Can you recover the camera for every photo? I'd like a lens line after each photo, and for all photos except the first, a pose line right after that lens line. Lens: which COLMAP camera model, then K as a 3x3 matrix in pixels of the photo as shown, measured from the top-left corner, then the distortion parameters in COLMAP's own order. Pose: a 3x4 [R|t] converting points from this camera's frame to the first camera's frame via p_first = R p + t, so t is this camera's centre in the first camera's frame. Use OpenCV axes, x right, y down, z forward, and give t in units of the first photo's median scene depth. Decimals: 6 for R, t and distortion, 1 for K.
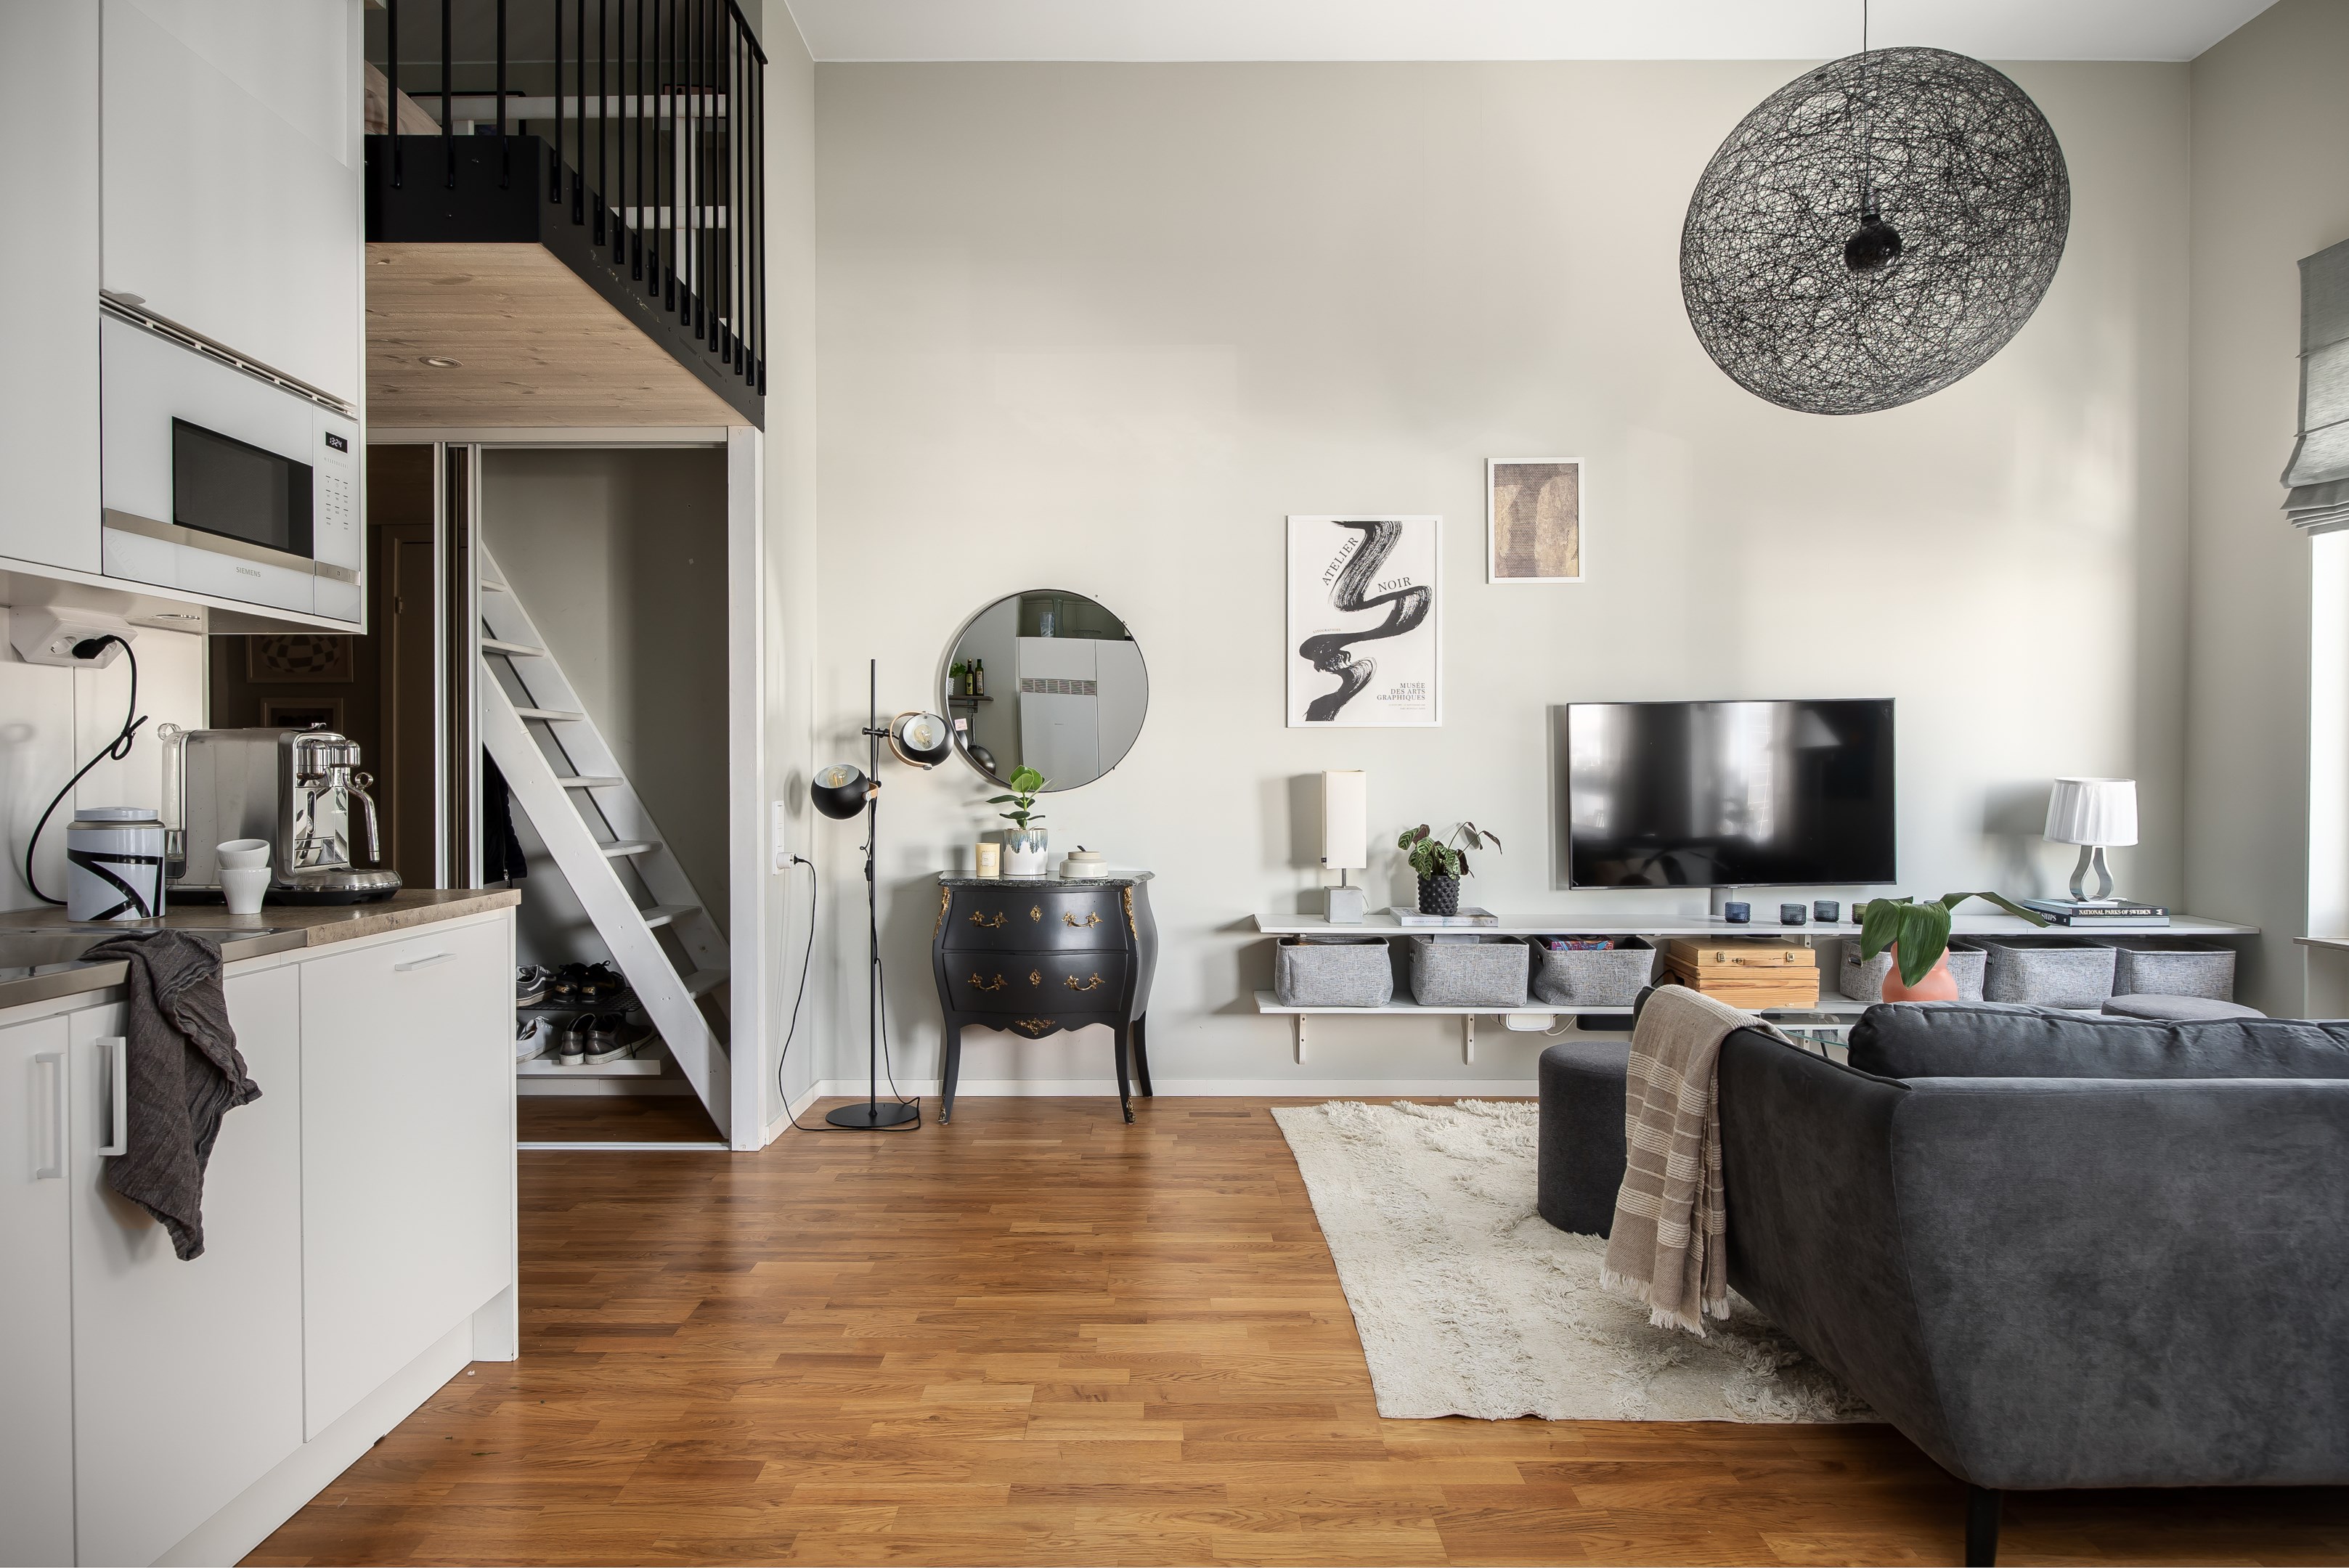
lens RADIAL K [[1320.7, 0, 1173.9], [0, 1320.7, 789.2], [0, 0, 1]] dist [-0.001770, 0.000097]
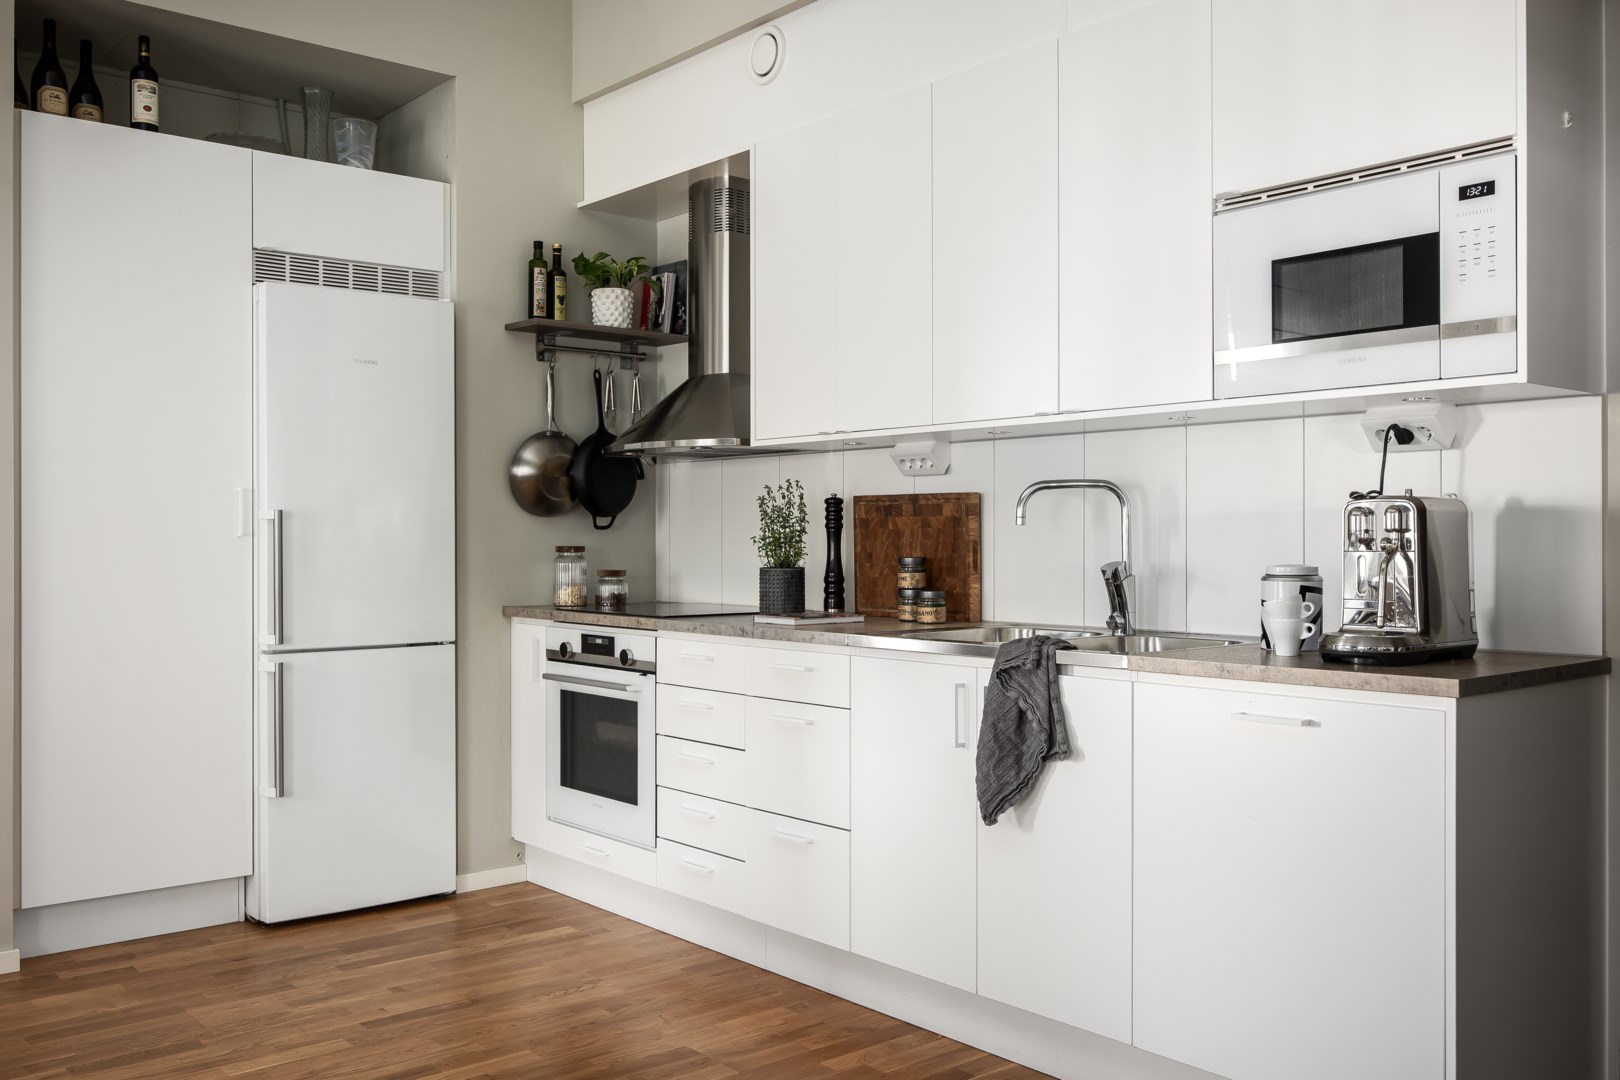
lens RADIAL K [[1405.0, 0, 796.3], [0, 1405.0, 542.8], [0, 0, 1]] dist [0.003872, -0.009131]
pose [[-0.772252, 0.002580, -0.635311, 0.273954], [-0.004897, 0.999938, 0.010012, -0.011379], [0.635298, 0.010843, -0.772191, 1.034580]]
